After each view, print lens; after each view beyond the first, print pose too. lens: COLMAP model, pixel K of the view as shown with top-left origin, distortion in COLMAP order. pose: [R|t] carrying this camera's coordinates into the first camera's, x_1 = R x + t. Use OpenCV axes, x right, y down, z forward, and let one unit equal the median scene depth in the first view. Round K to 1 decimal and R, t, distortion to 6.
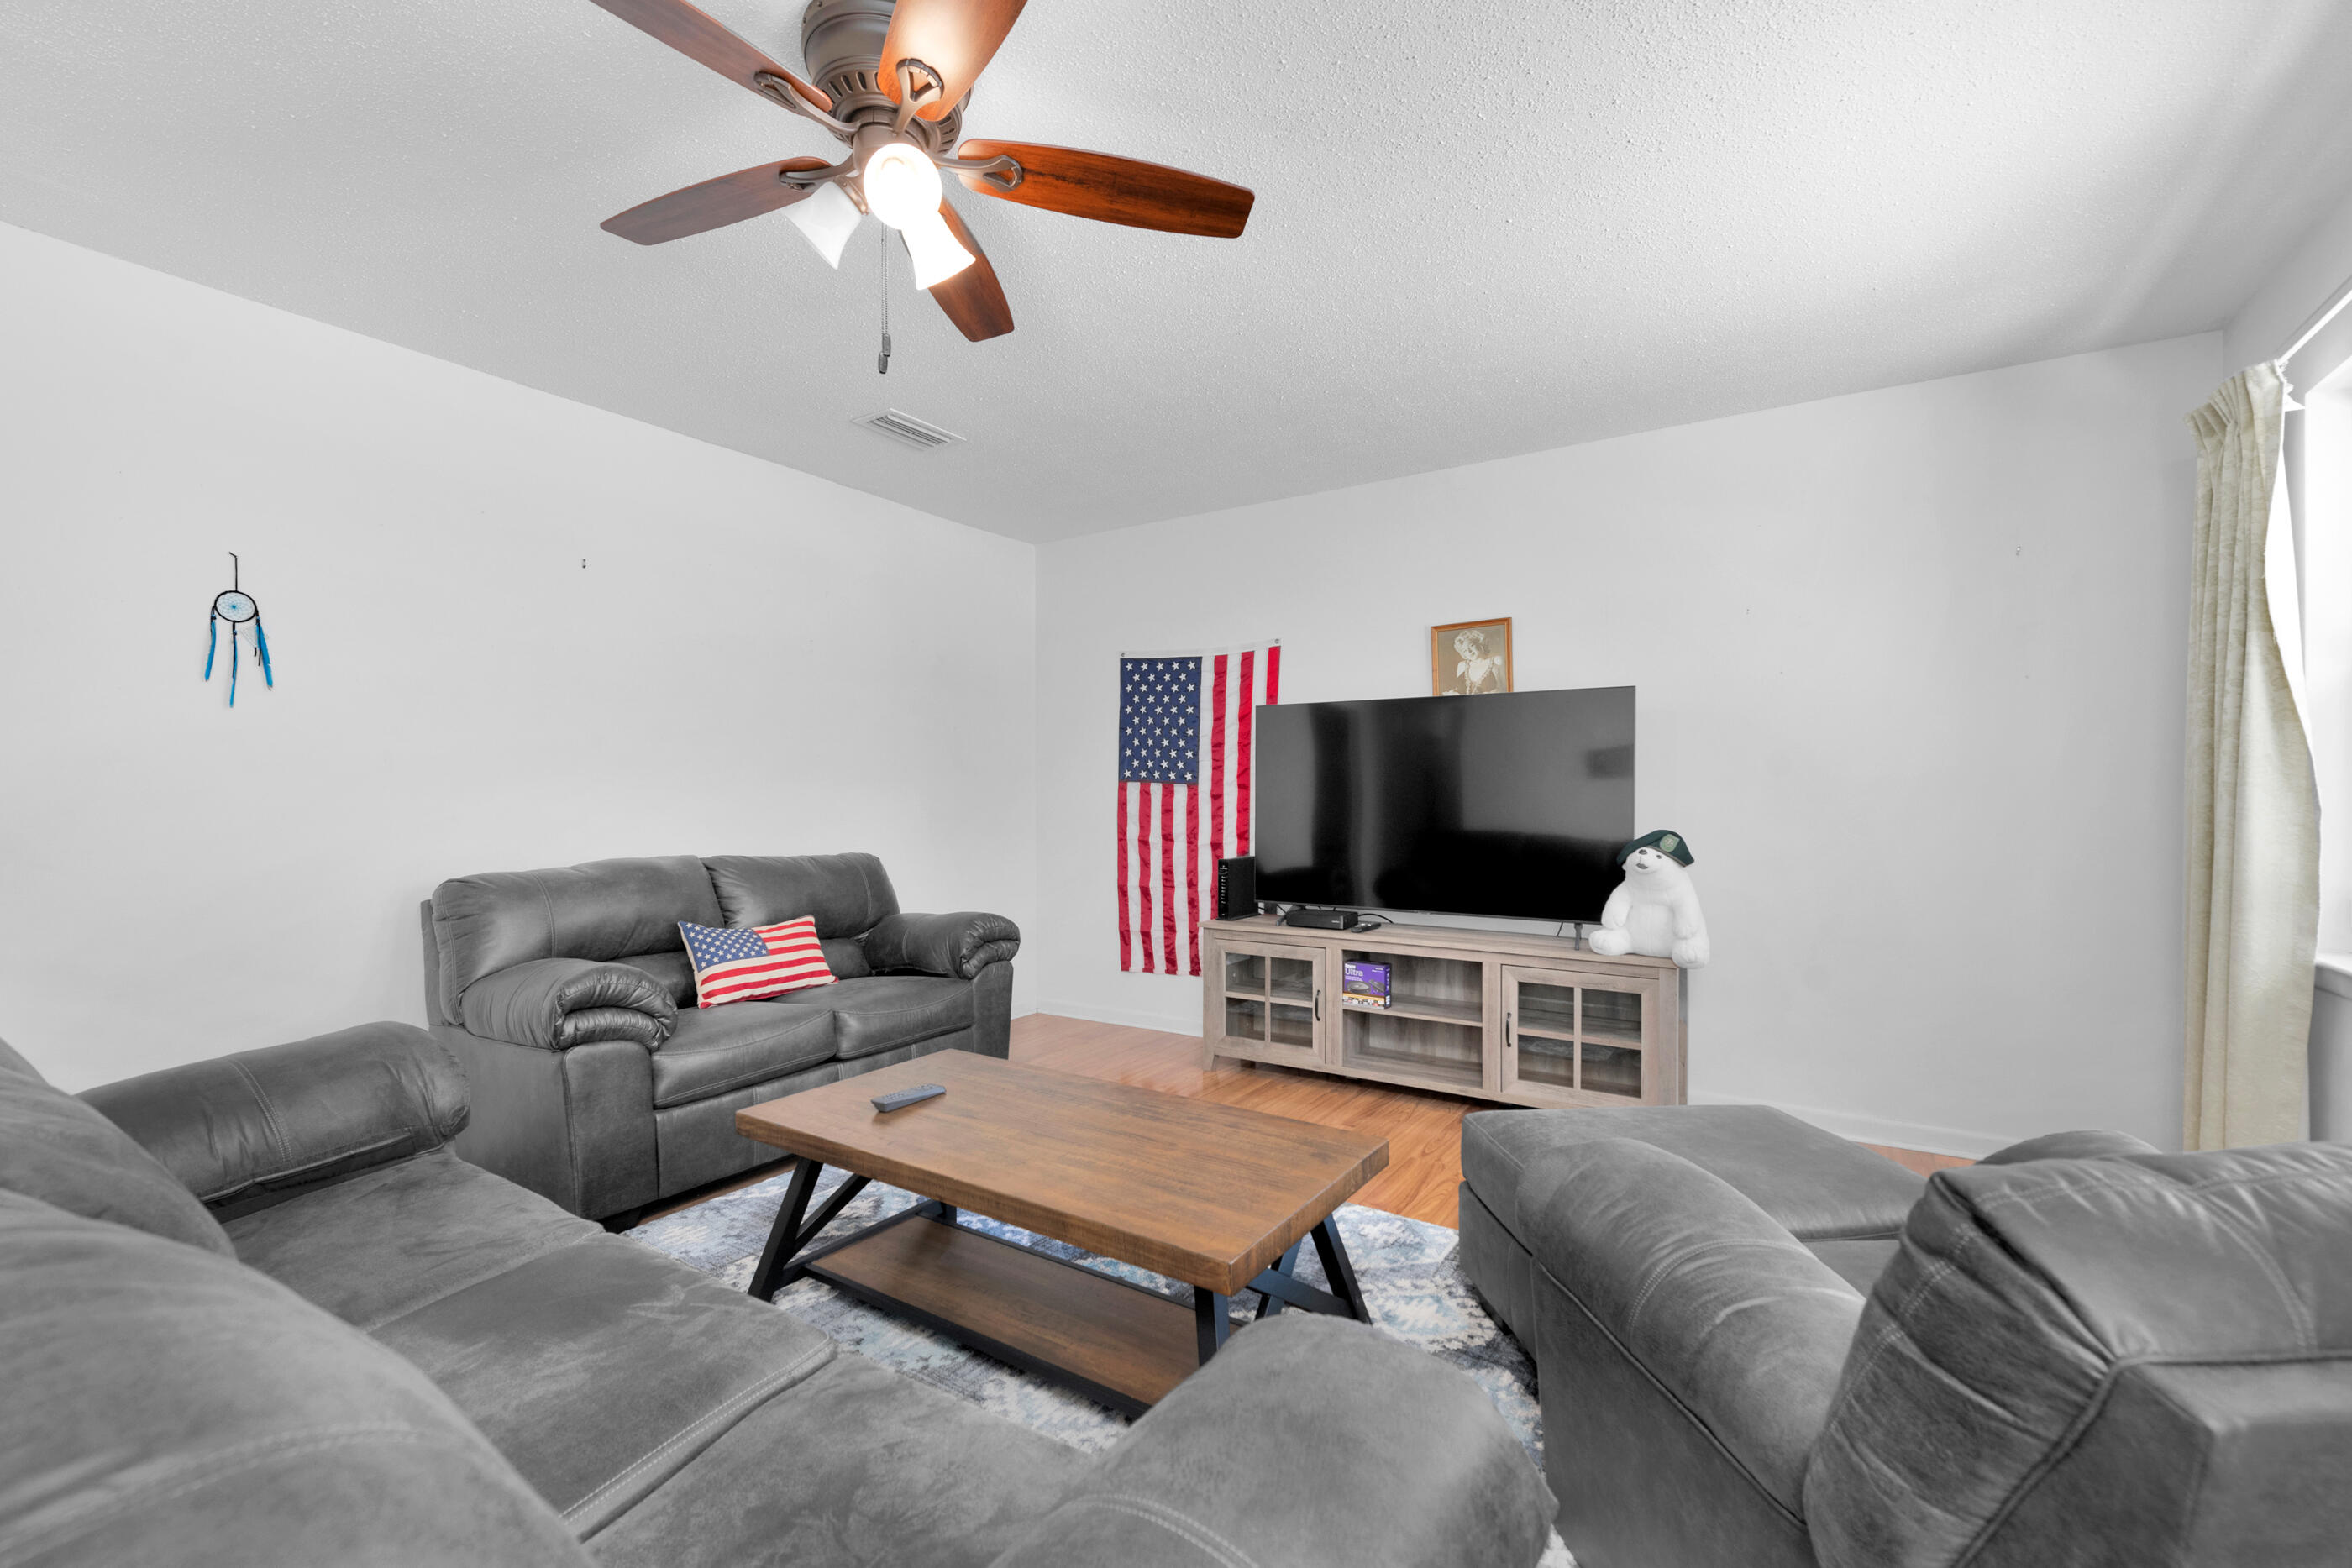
lens RADIAL K [[987.7, 0, 1100.8], [0, 987.7, 787.3], [0, 0, 1]] dist [0.000587, -0.004183]
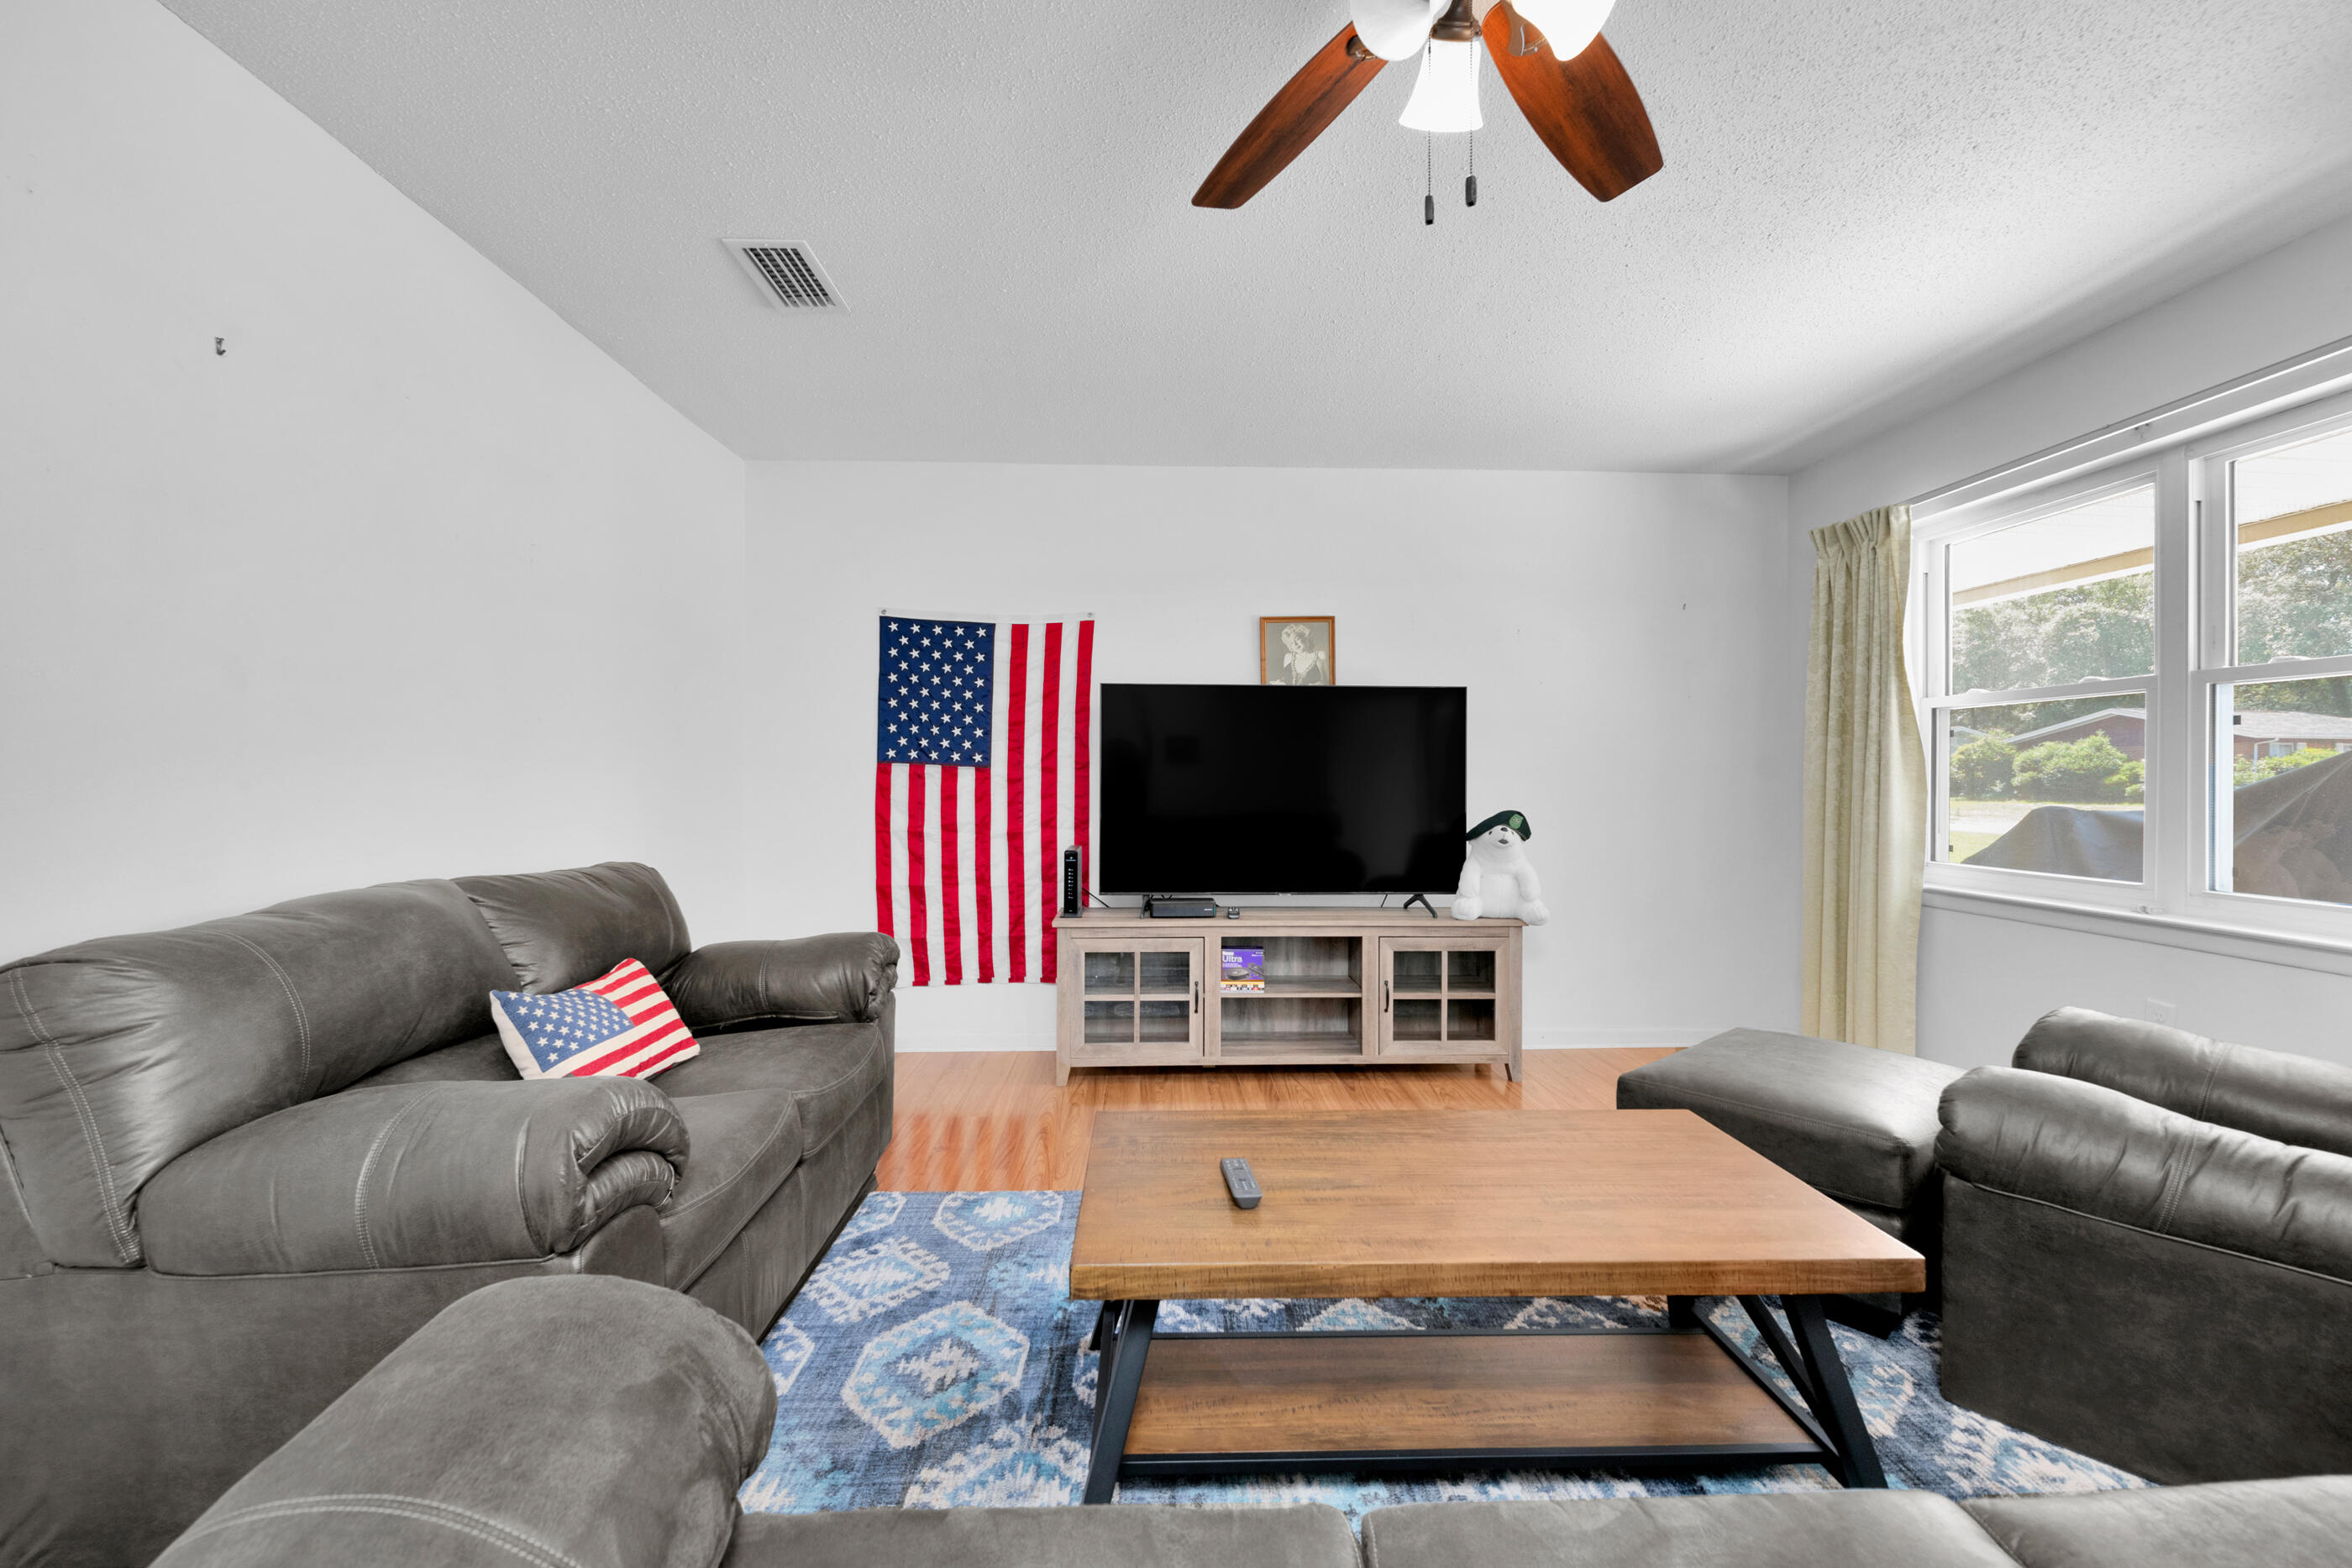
lens RADIAL K [[997.5, 0, 1174.9], [0, 997.5, 766.3], [0, 0, 1]] dist [0.002145, -0.004539]
pose [[0.803953, 0.009438, 0.594618, -0.364233], [-0.007642, 0.999955, -0.005540, 0.000104], [-0.594643, -0.000090, 0.803990, 0.217488]]
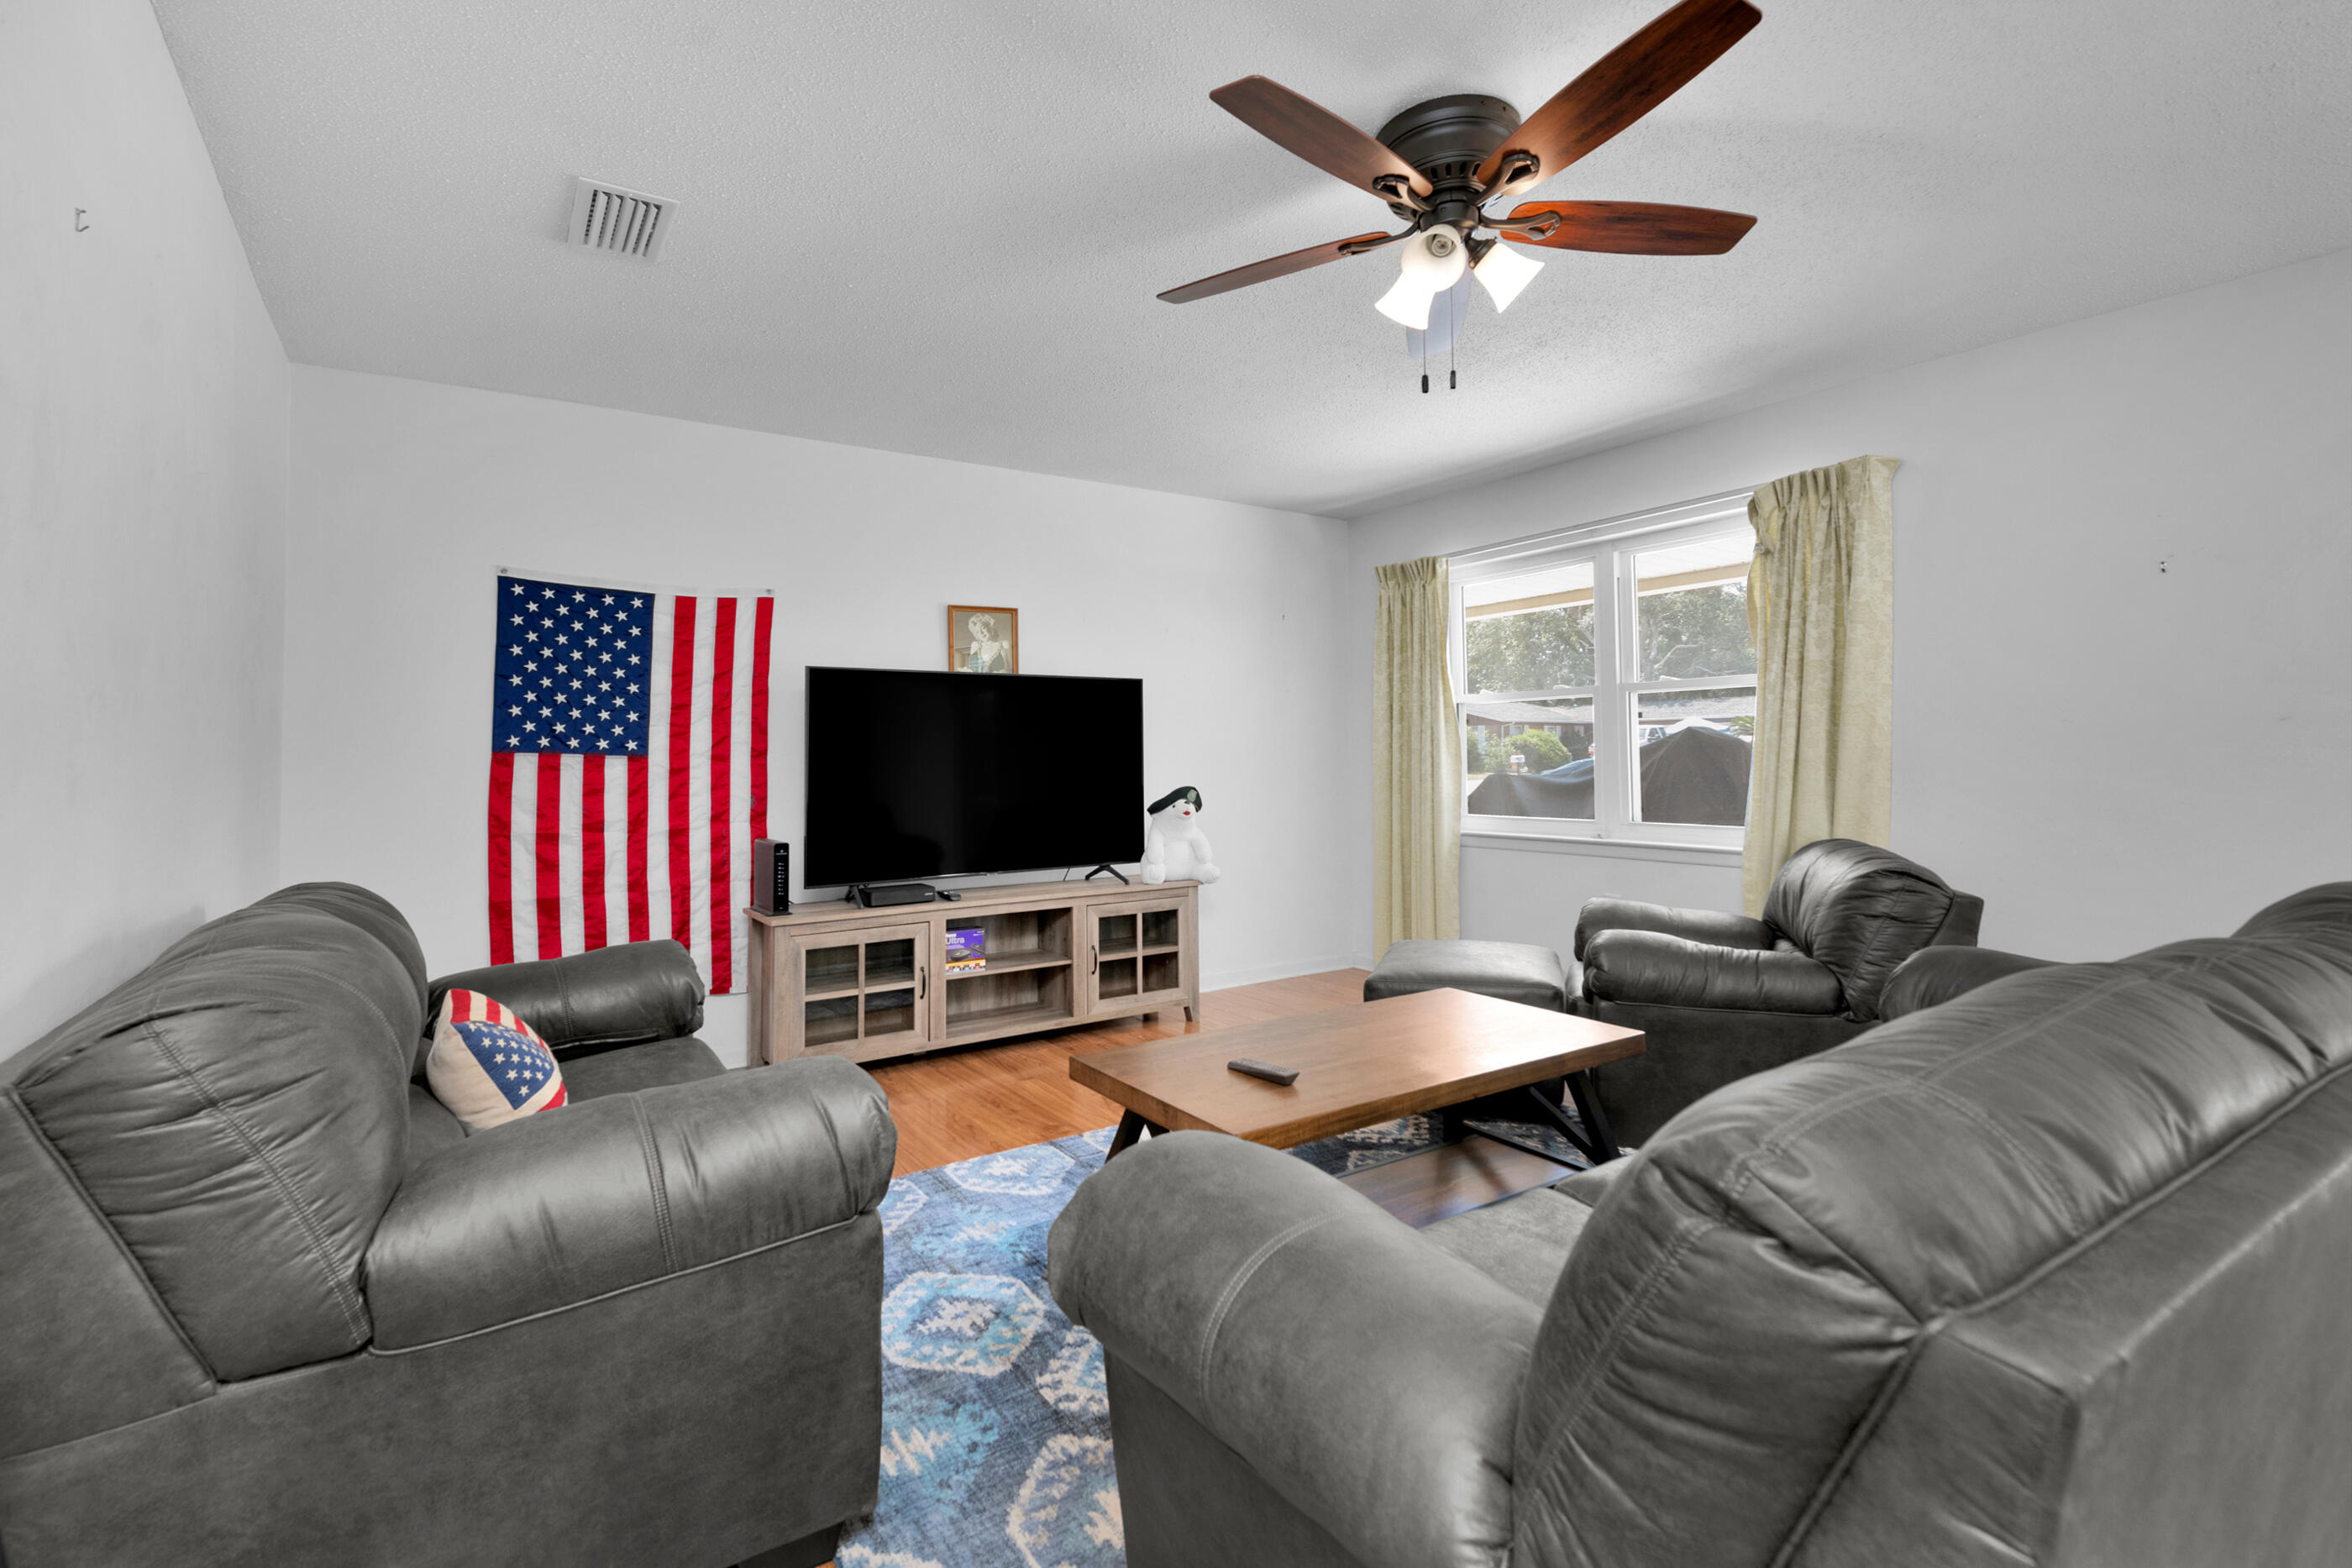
lens RADIAL K [[1069.9, 0, 1184.1], [0, 1069.9, 699.5], [0, 0, 1]] dist [0.002688, -0.000354]
pose [[0.374425, 0.045325, 0.926149, -0.641039], [0.007264, 0.998631, -0.051809, -0.000406], [-0.927229, 0.026126, 0.373583, 0.347332]]
